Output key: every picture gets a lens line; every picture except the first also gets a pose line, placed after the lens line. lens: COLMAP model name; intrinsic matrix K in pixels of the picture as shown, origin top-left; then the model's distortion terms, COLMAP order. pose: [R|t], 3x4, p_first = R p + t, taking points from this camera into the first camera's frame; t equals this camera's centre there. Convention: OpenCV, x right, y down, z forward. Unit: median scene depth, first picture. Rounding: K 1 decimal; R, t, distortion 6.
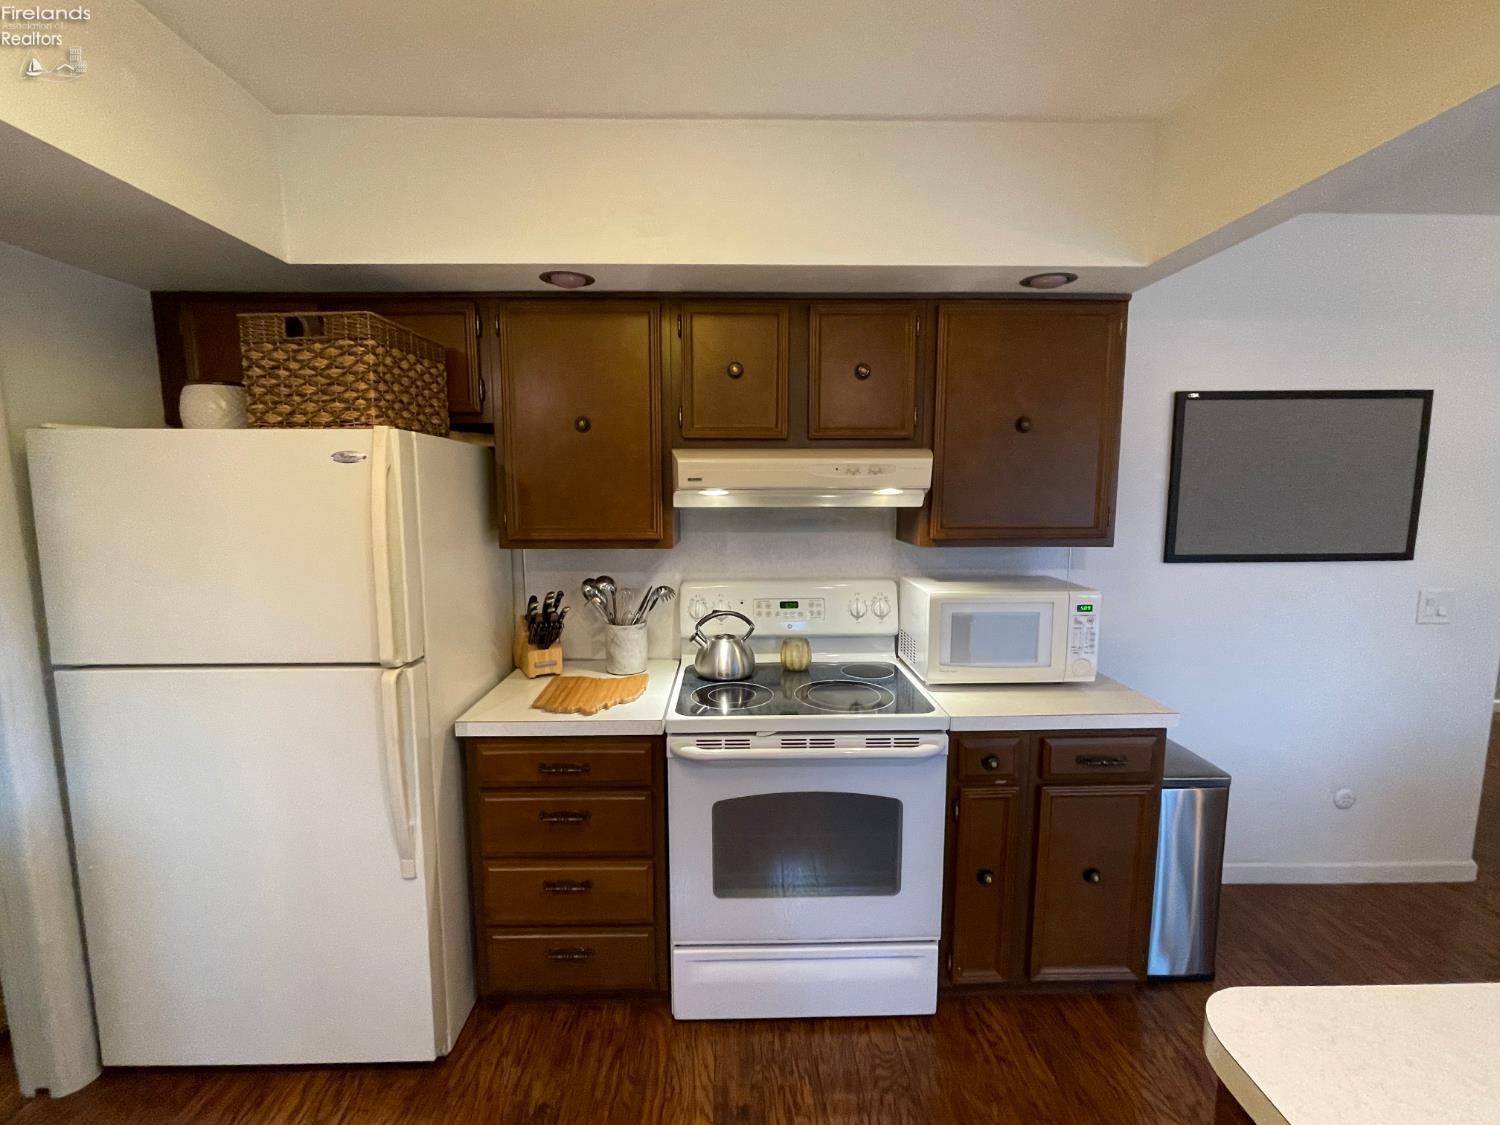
lens RADIAL K [[653.1, 0, 745.0], [0, 653.1, 561.8], [0, 0, 1]] dist [-0.011094, 0.000104]
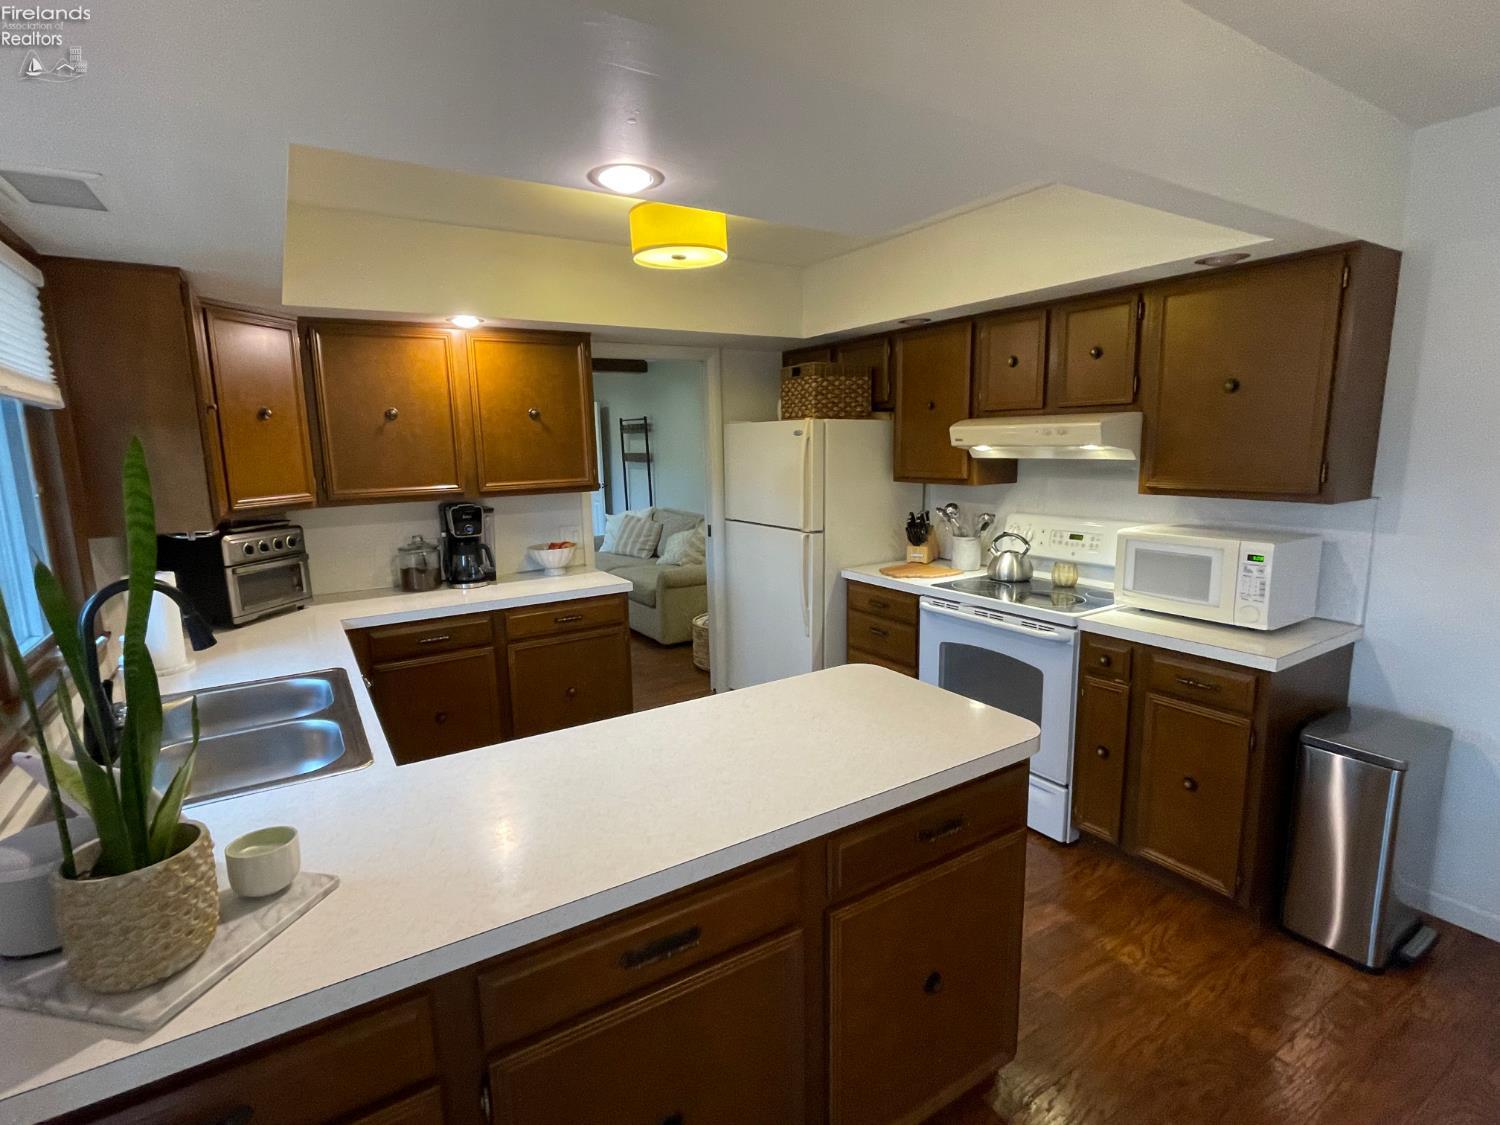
lens RADIAL K [[739.7, 0, 740.8], [0, 739.7, 563.3], [0, 0, 1]] dist [-0.001830, -0.000736]
pose [[0.512813, 0.132599, -0.848198, 1.106877], [-0.080421, 0.991075, 0.106314, 0.019066], [0.854725, 0.013694, 0.518900, -0.340999]]
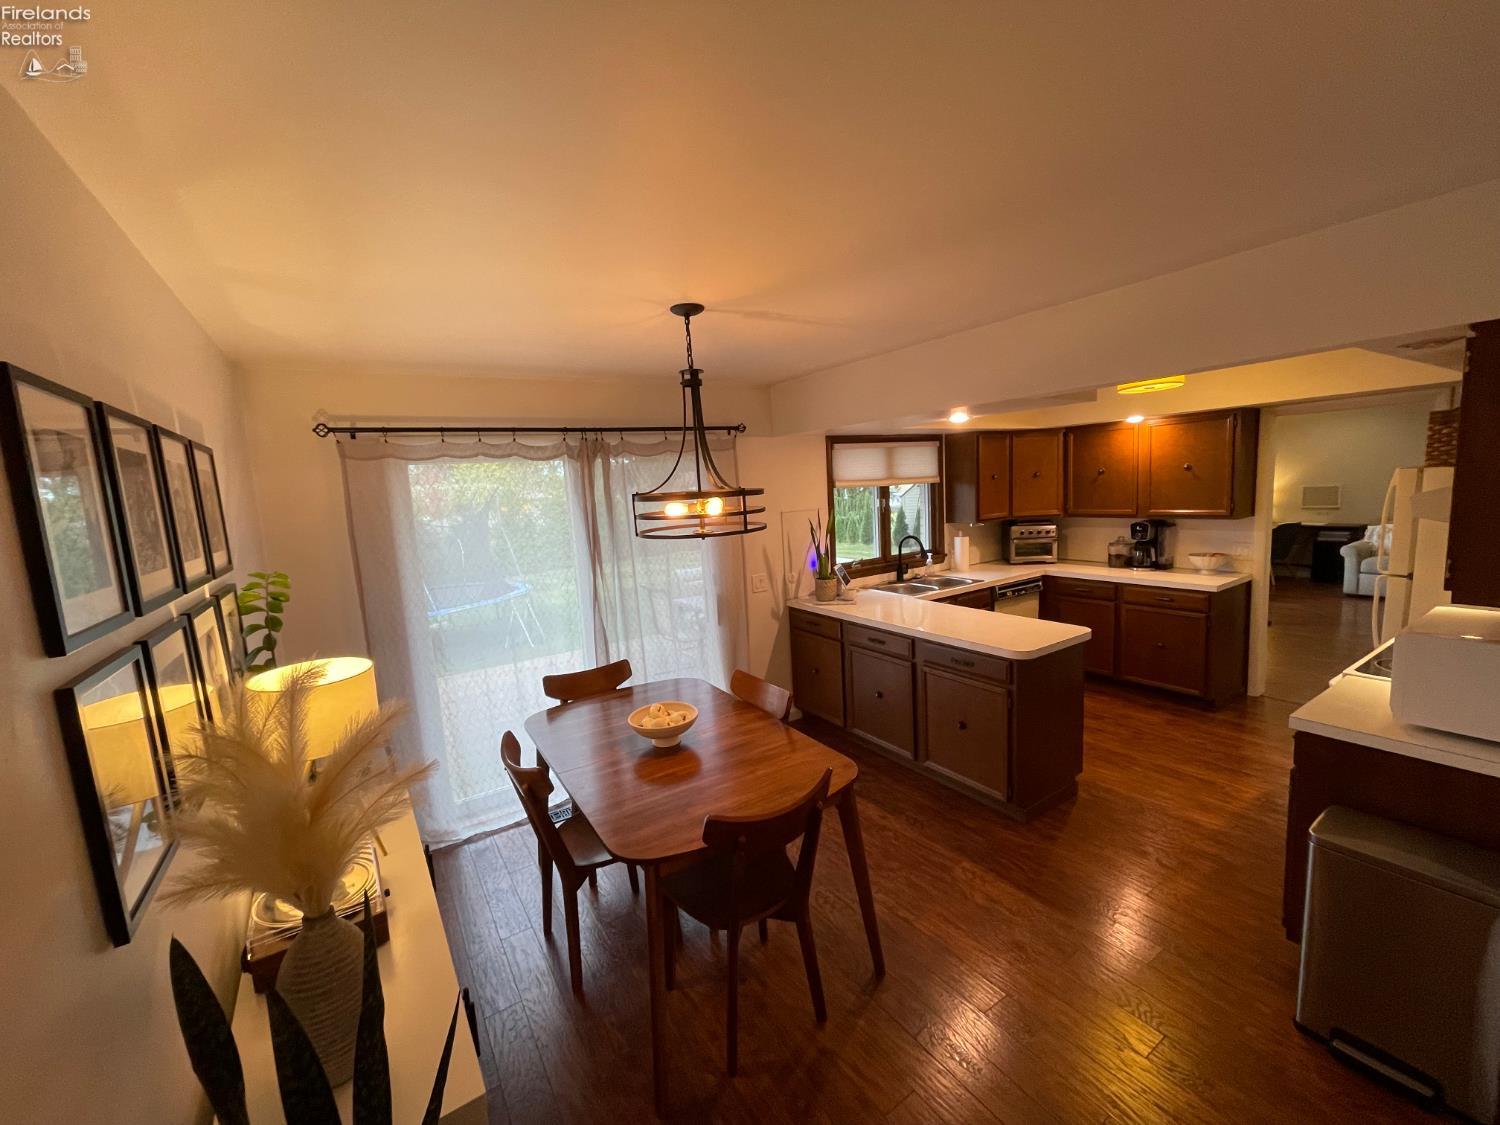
lens RADIAL K [[605.0, 0, 749.7], [0, 605.0, 559.9], [0, 0, 1]] dist [-0.002650, -0.000112]
pose [[-0.845749, 0.117893, -0.520393, 1.954182], [-0.002502, 0.974399, 0.224813, -0.297029], [0.533575, 0.191437, -0.823802, 1.324888]]
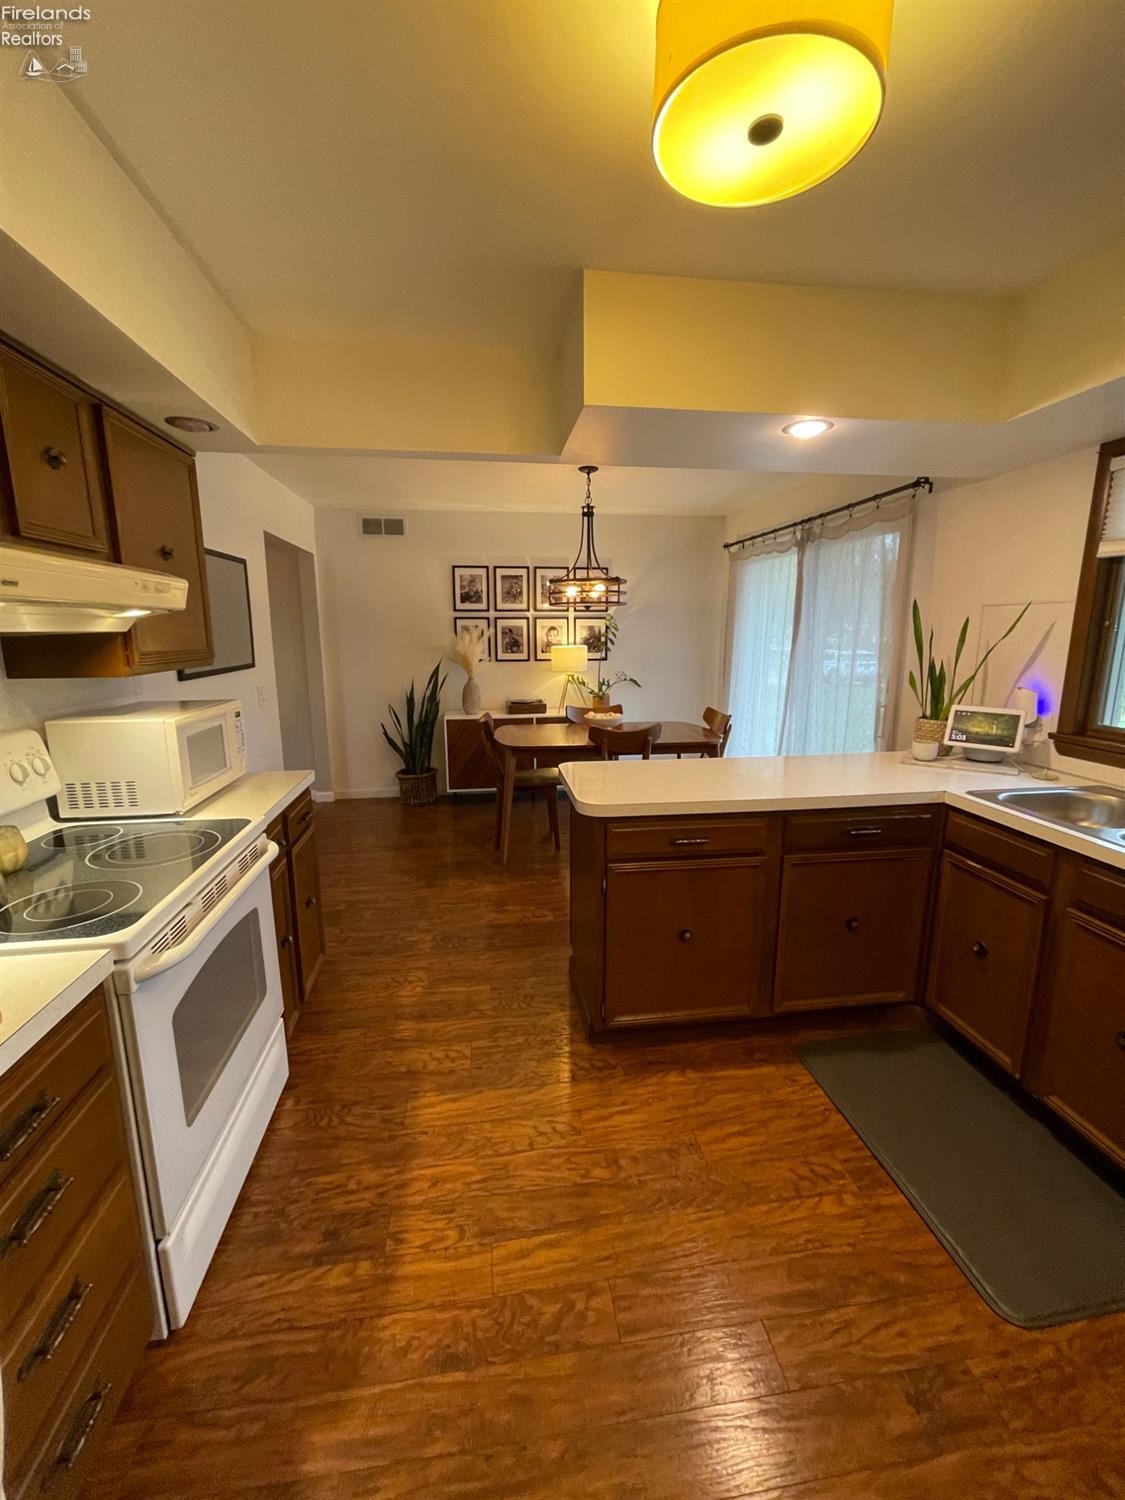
lens RADIAL K [[605.0, 0, 557.9], [0, 605.0, 744.0], [0, 0, 1]] dist [-0.002650, -0.000112]
pose [[-0.113977, -0.182092, 0.976653, -0.750375], [0.121809, 0.973081, 0.195642, -0.026934], [-0.985988, 0.141264, -0.088728, 0.578639]]
